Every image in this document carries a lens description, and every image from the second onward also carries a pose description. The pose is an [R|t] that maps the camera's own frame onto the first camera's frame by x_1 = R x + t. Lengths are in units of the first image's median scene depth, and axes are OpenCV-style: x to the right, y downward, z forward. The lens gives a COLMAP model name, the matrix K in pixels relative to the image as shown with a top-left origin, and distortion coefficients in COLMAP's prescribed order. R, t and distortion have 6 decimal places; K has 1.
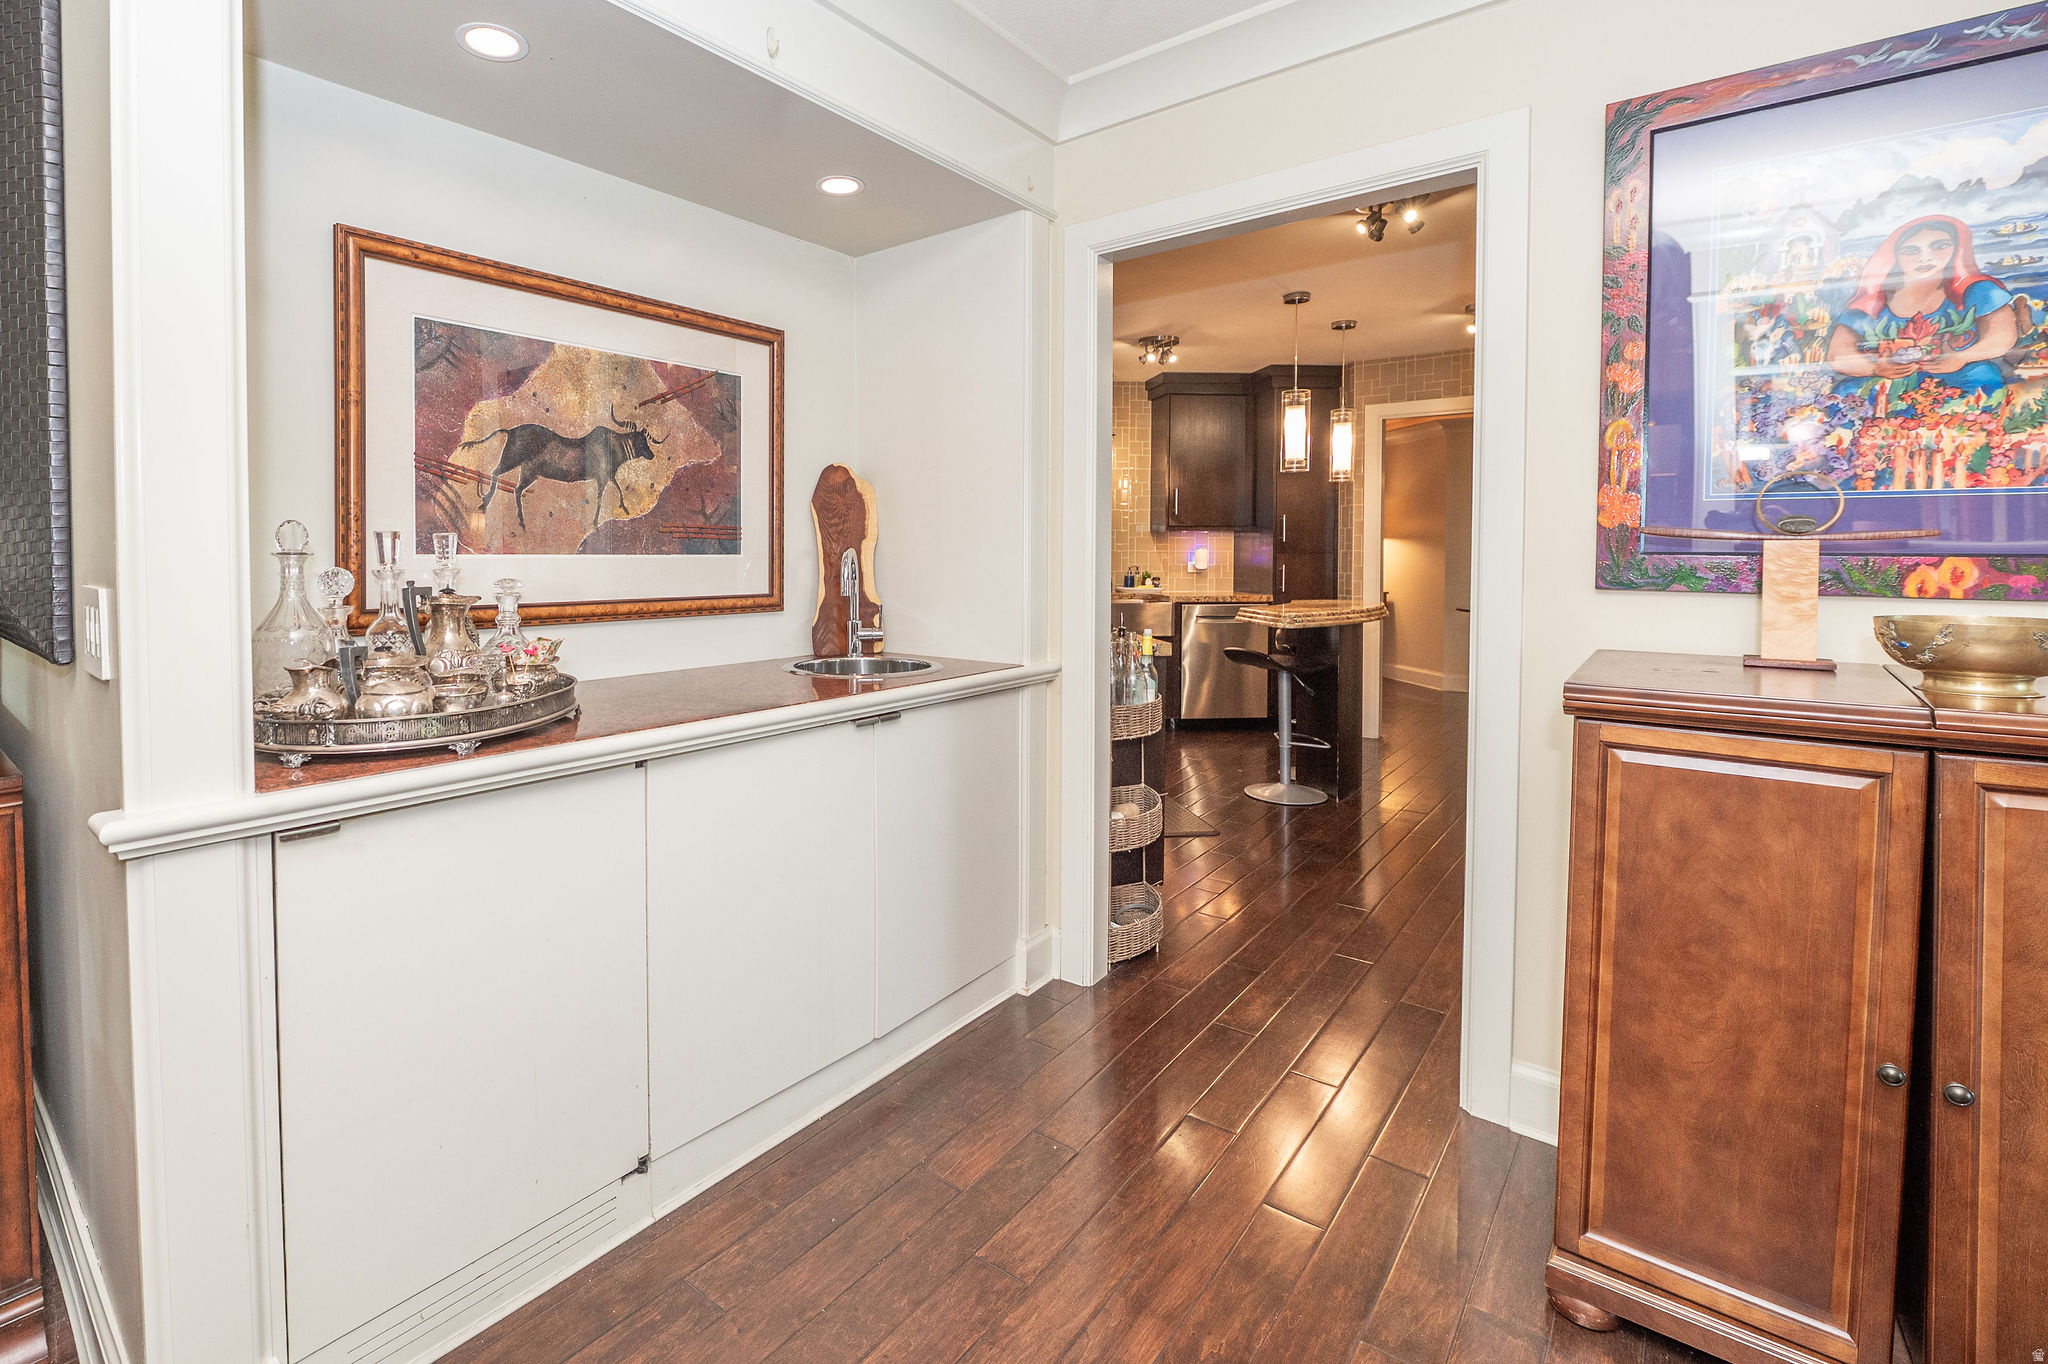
lens RADIAL K [[924.3, 0, 905.5], [0, 924.3, 576.5], [0, 0, 1]] dist [-0.011326, 0.000958]
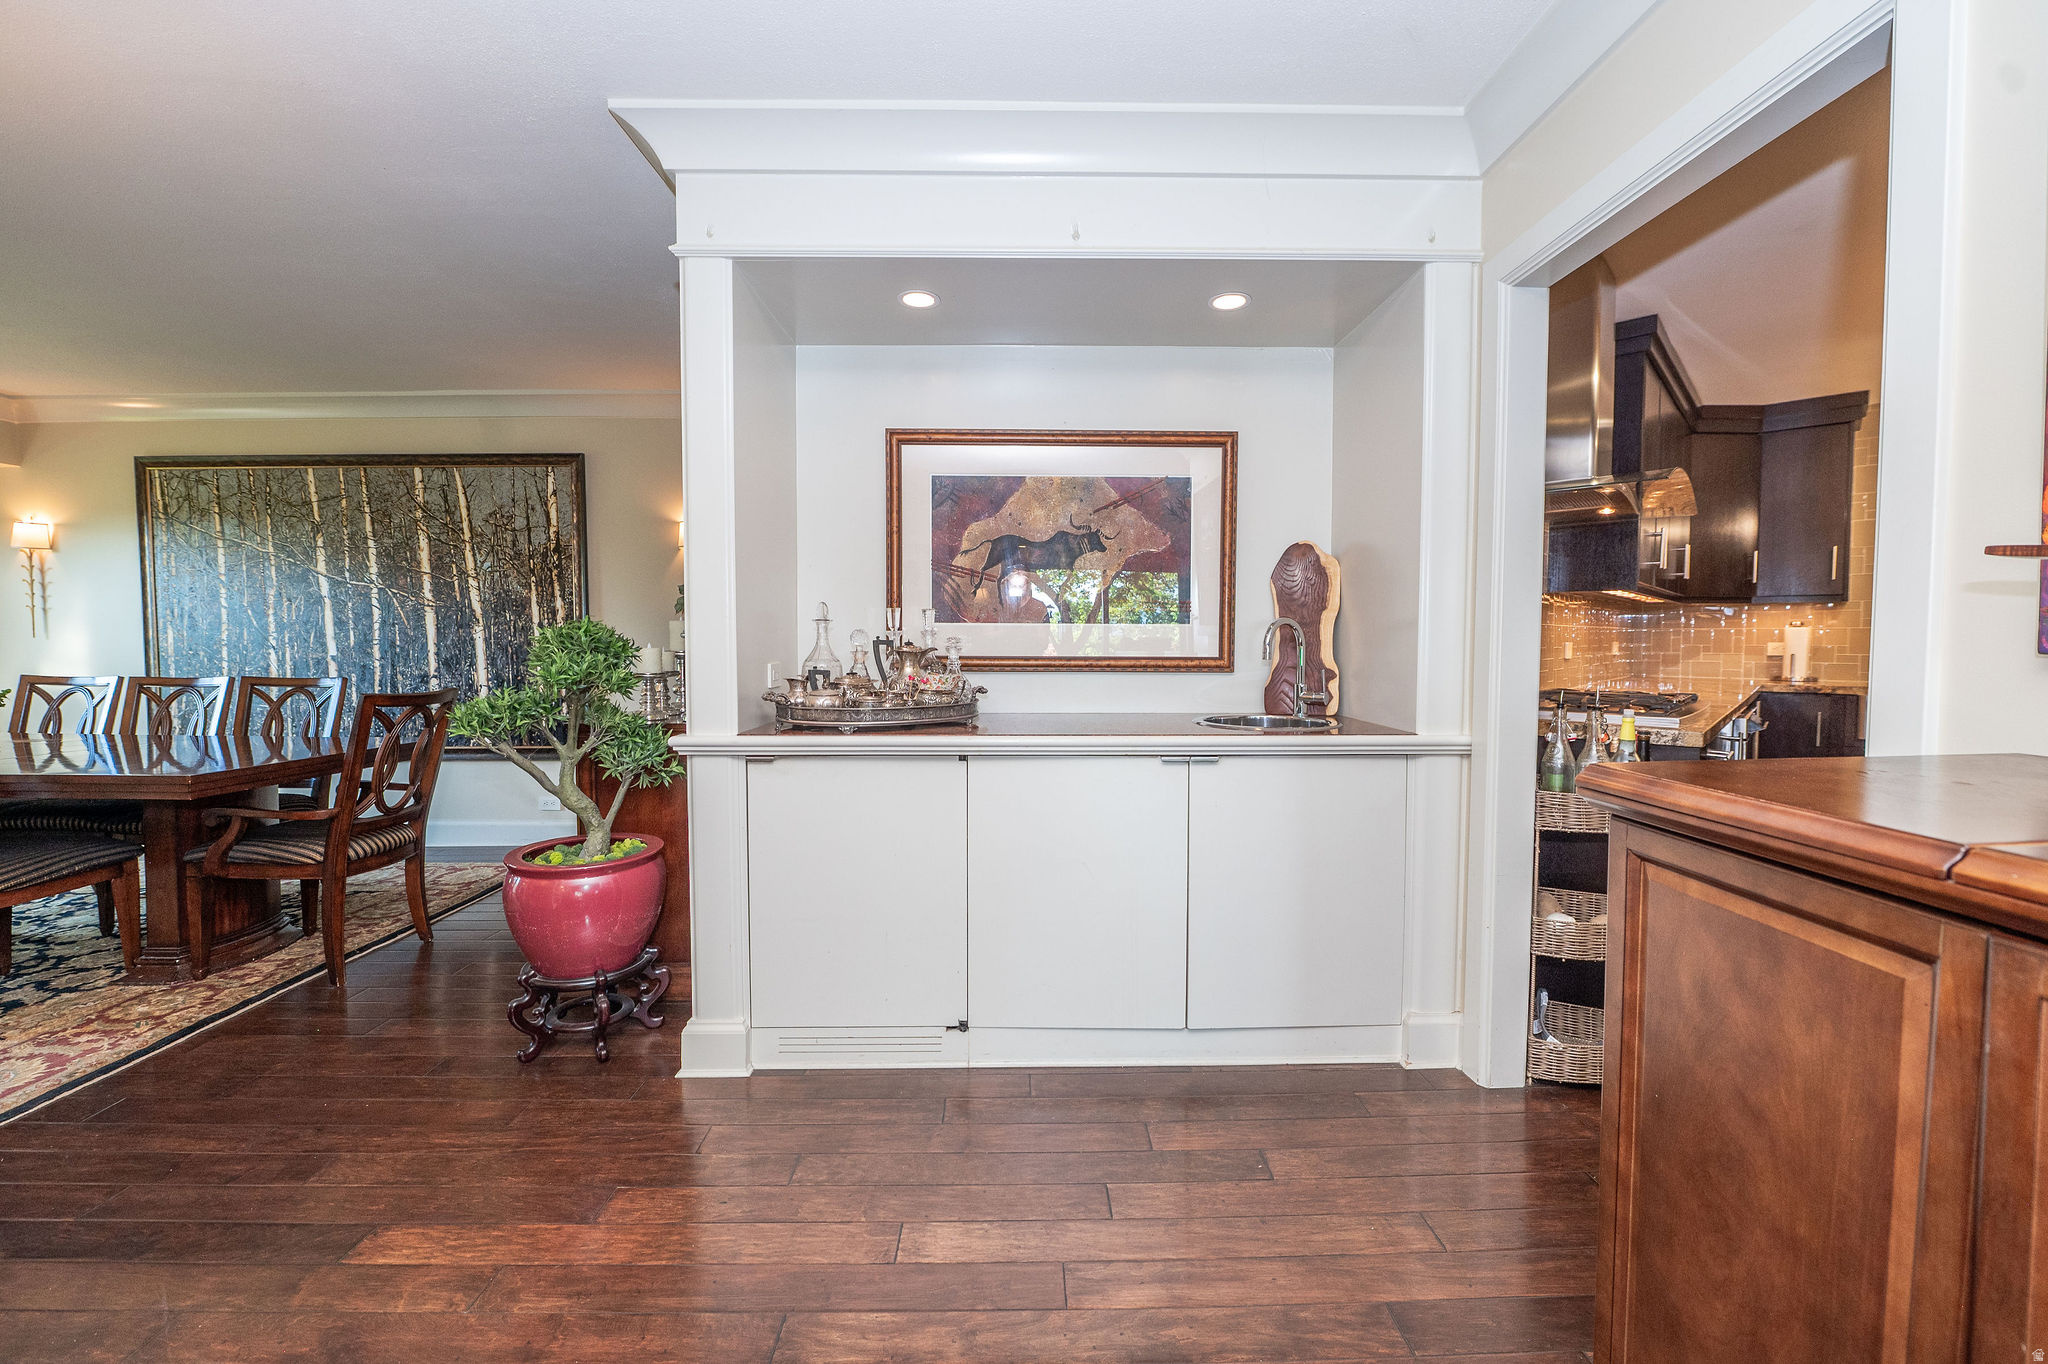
lens RADIAL K [[816.3, 0, 1028.7], [0, 816.3, 674.0], [0, 0, 1]] dist [-0.009563, -0.000983]
pose [[0.677304, 0.033834, -0.734925, 0.542881], [-0.020619, 0.999423, 0.027008, 0.020132], [0.735415, -0.003139, 0.677610, 0.129839]]
